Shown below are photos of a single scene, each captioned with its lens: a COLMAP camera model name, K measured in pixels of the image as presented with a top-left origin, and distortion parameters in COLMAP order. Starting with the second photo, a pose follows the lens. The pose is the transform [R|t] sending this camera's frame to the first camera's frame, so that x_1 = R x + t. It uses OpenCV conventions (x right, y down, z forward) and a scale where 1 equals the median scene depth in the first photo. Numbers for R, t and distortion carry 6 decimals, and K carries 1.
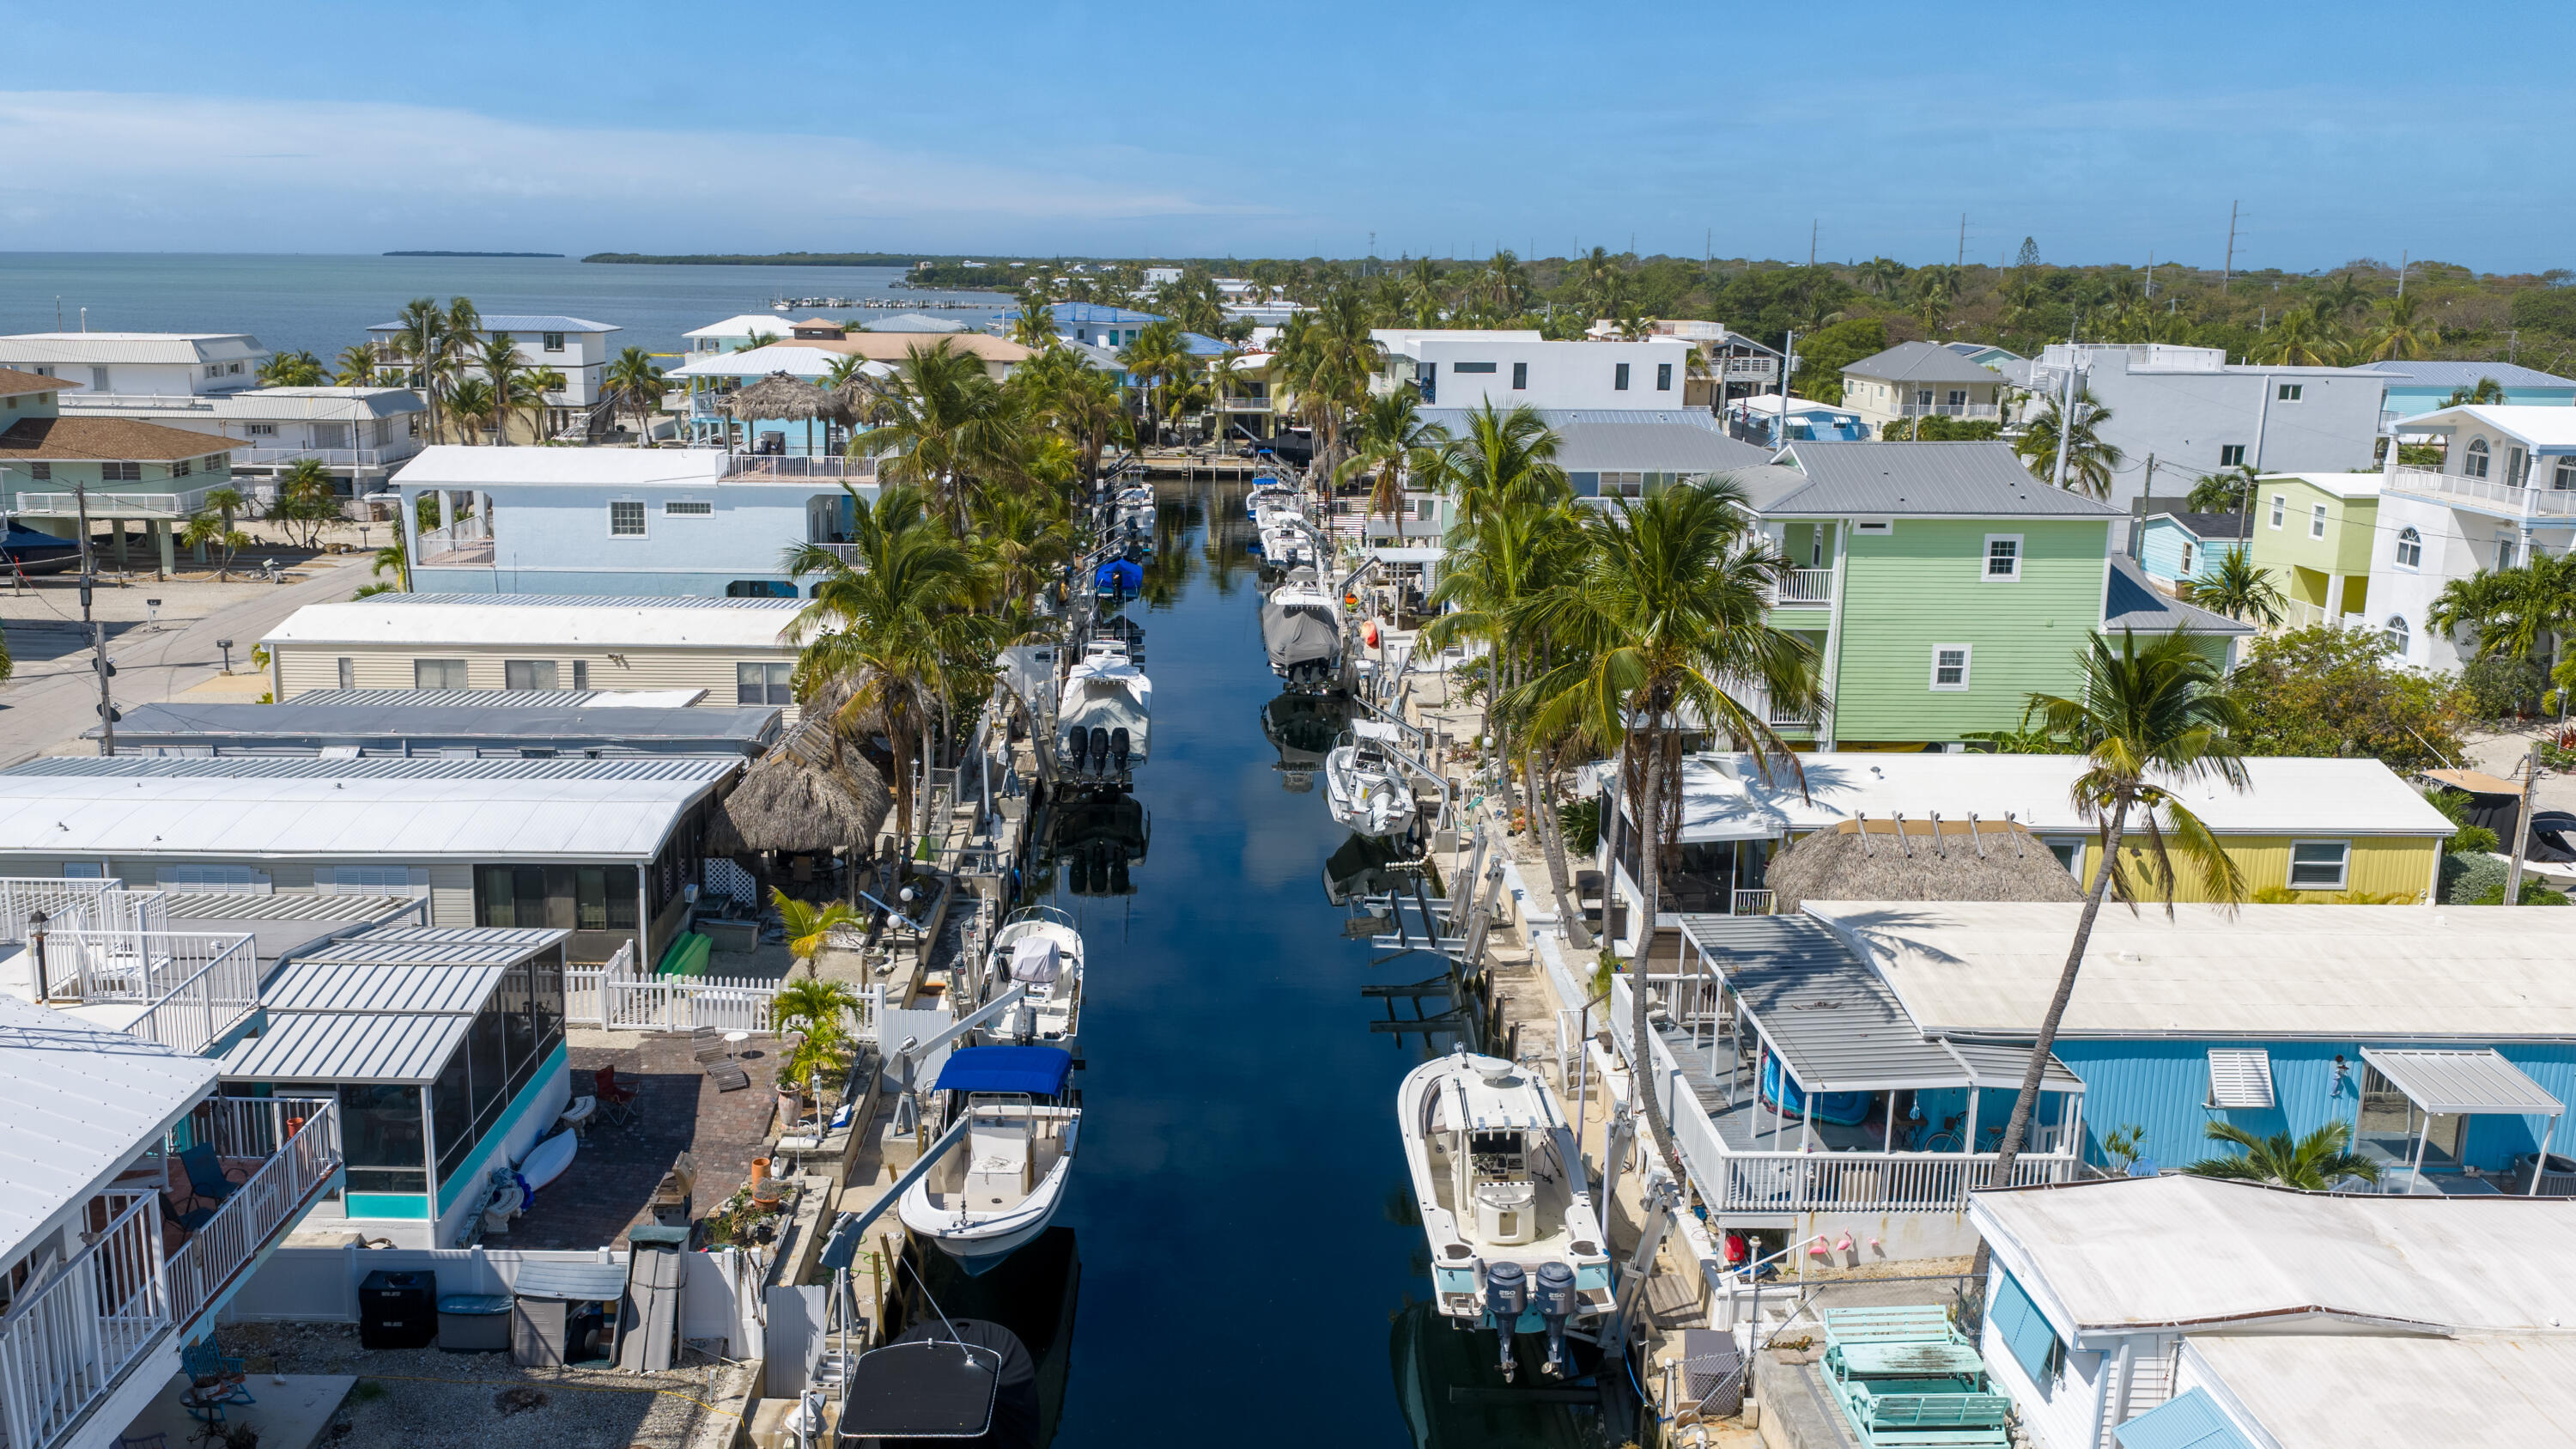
lens RADIAL K [[2185.1, 0, 1192.2], [0, 2185.1, 732.2], [0, 0, 1]] dist [0.006426, -0.000061]
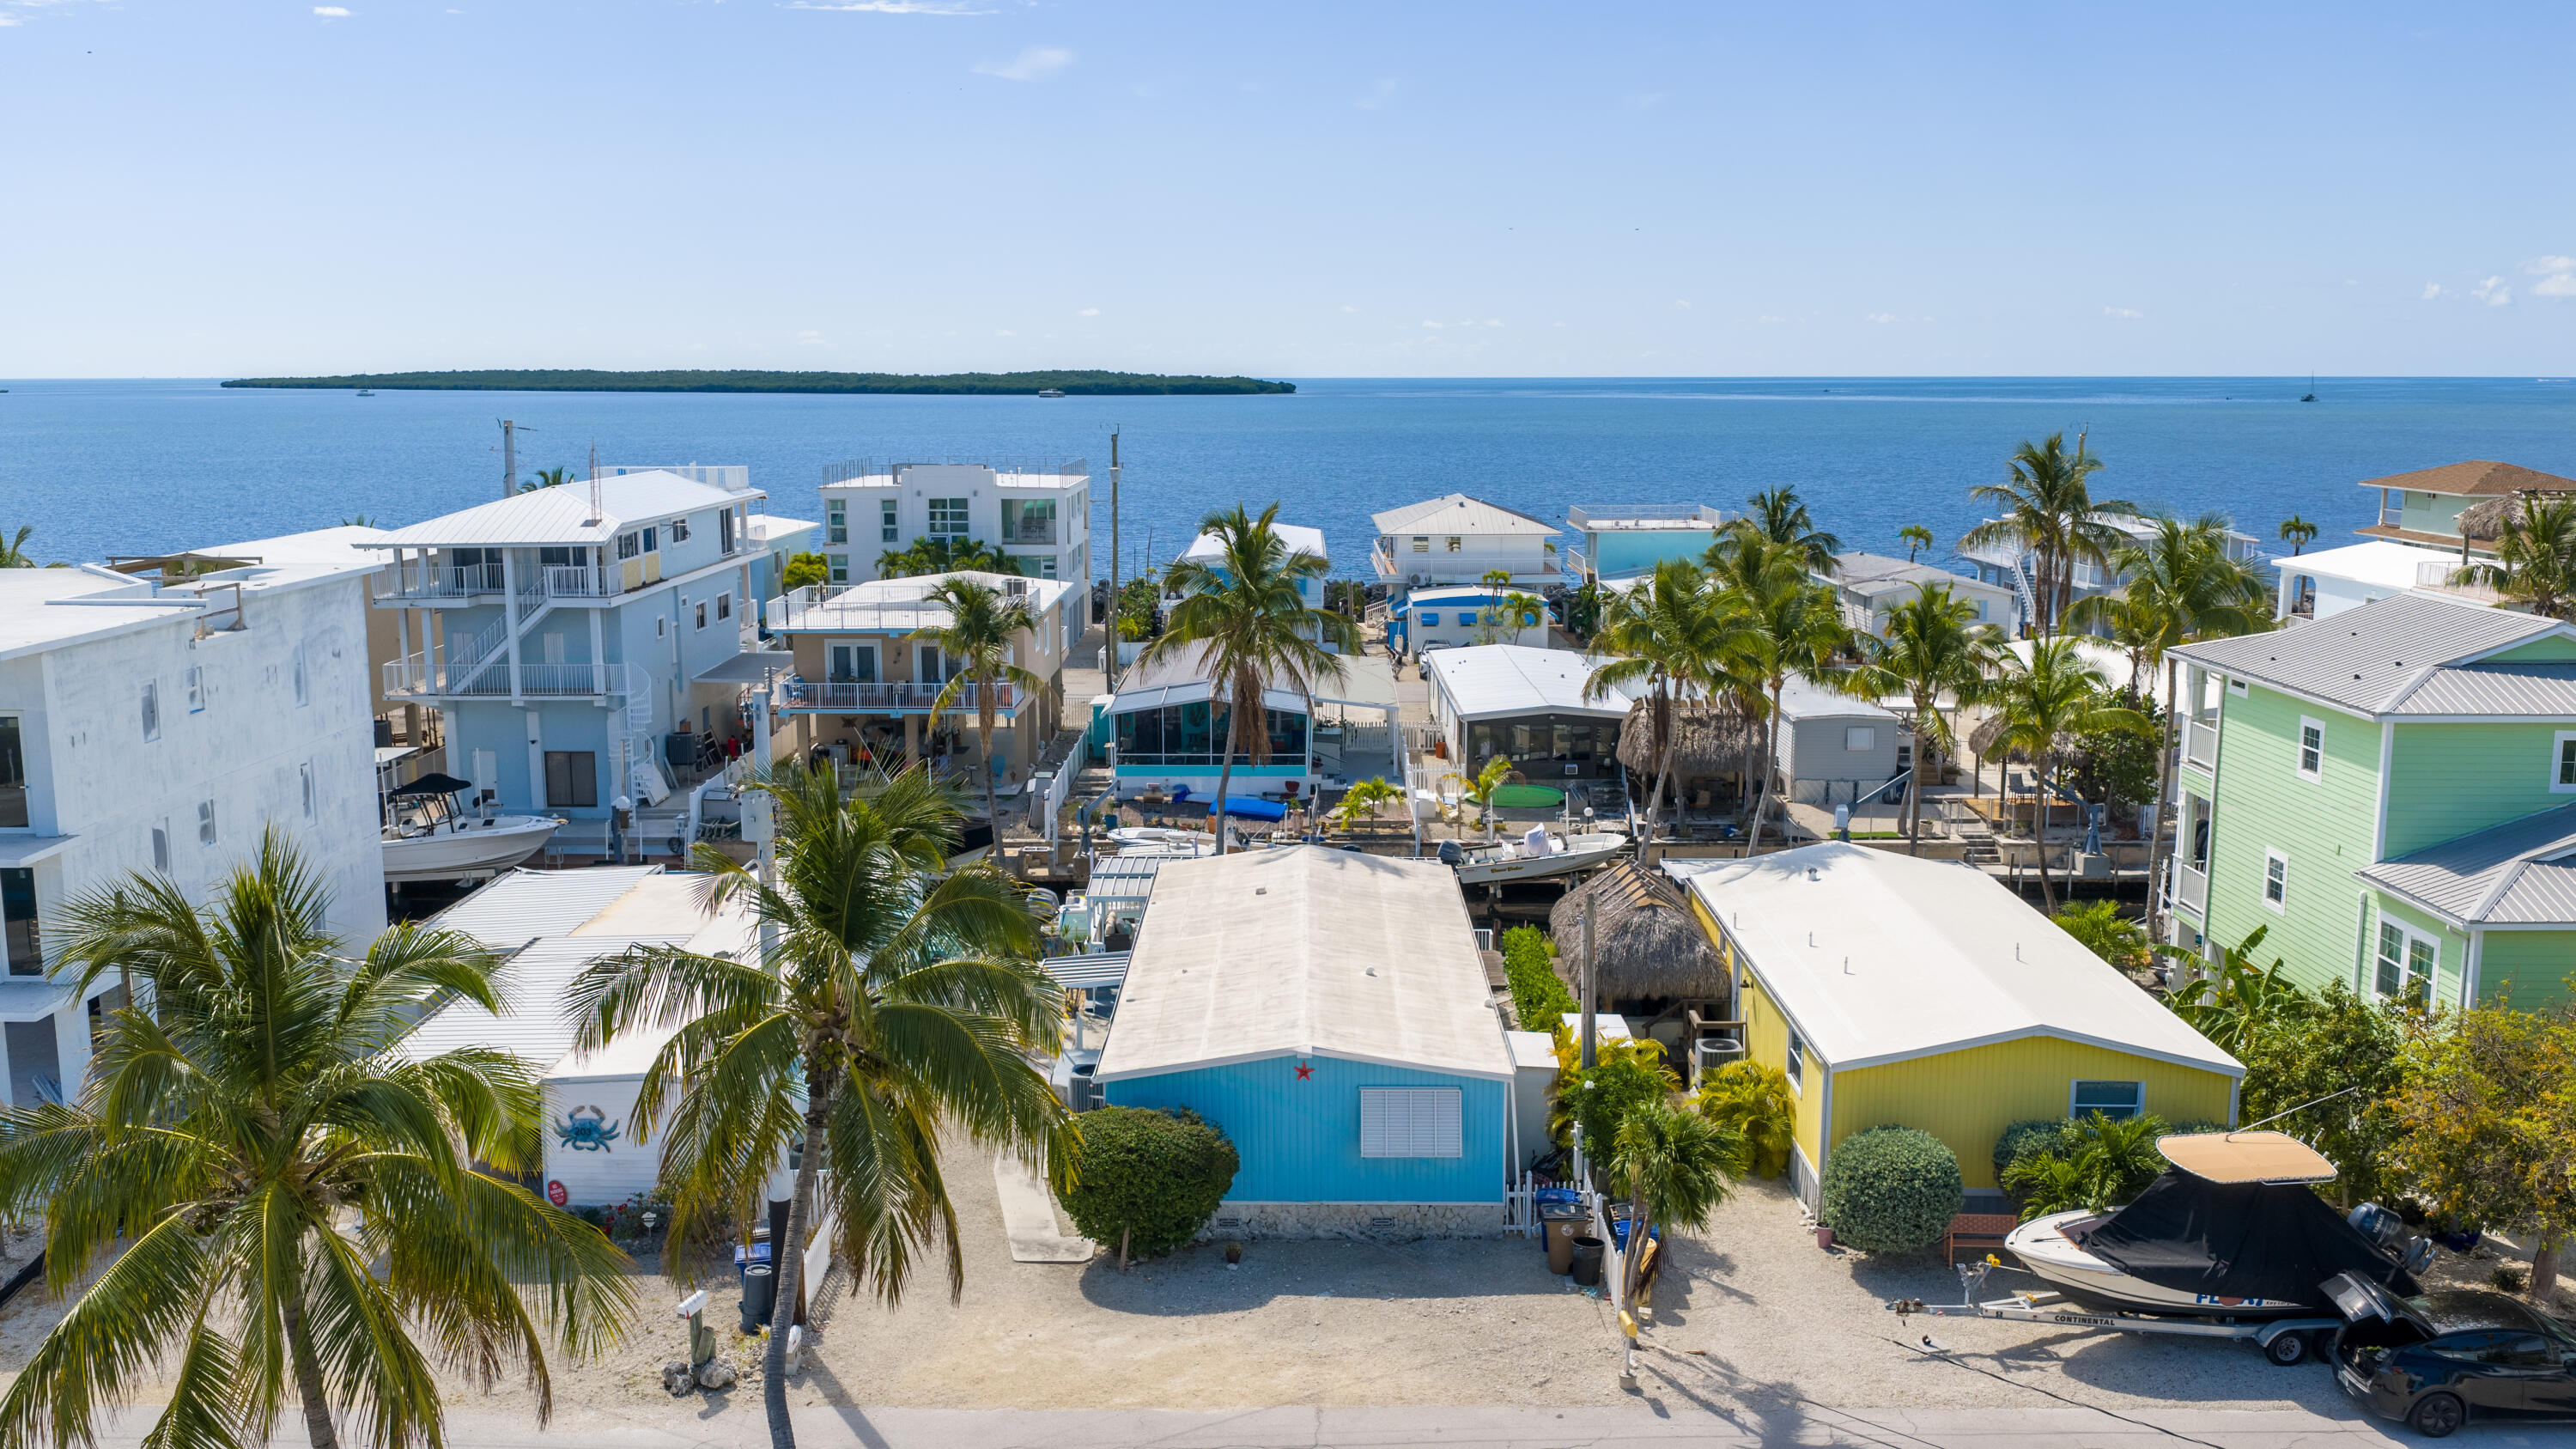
lens RADIAL K [[2138.4, 0, 1288.0], [0, 2138.4, 724.5], [0, 0, 1]] dist [0.038377, -0.091947]
pose [[-0.006714, 0.150440, -0.988596, 1.100873], [-0.210749, 0.966201, 0.148463, -0.123219], [0.977517, 0.209343, 0.025218, 0.632266]]
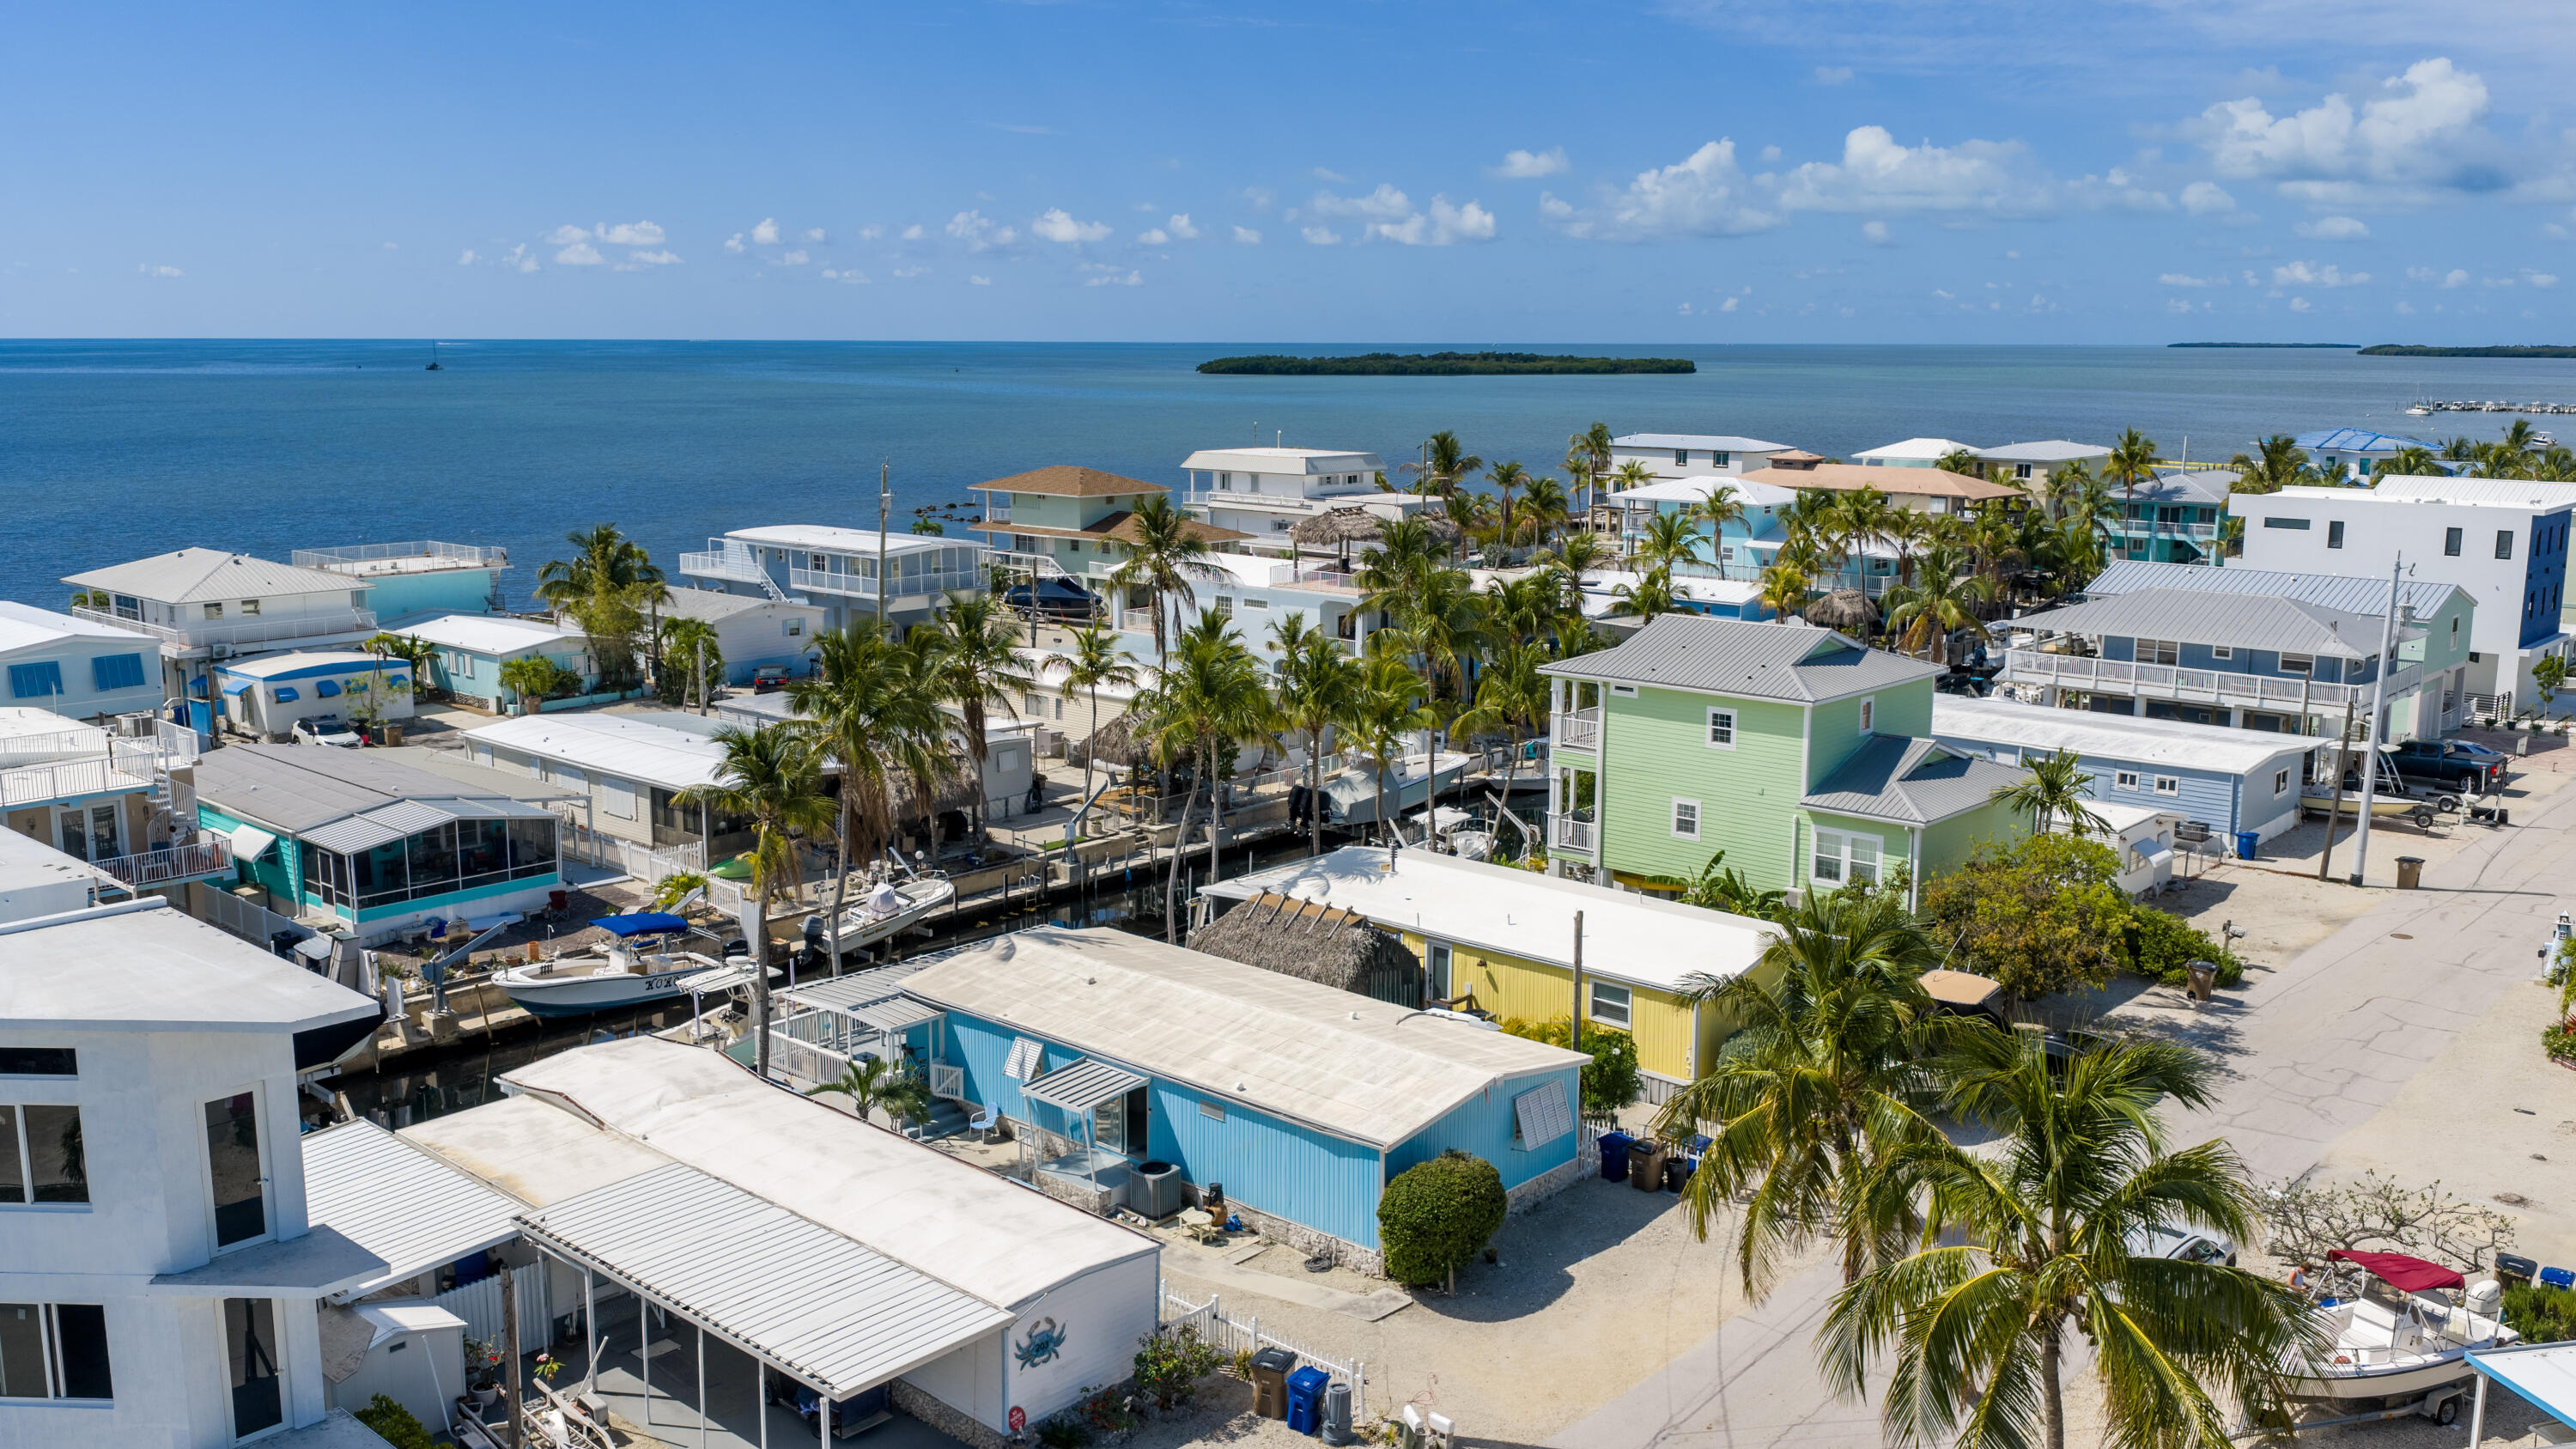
lens RADIAL K [[2138.4, 0, 1288.0], [0, 2138.4, 724.5], [0, 0, 1]] dist [0.038377, -0.091947]
pose [[0.743747, 0.110813, -0.659212, 0.933561], [-0.137182, 0.990476, 0.011724, -0.063568], [0.654233, 0.081713, 0.751866, 0.015264]]
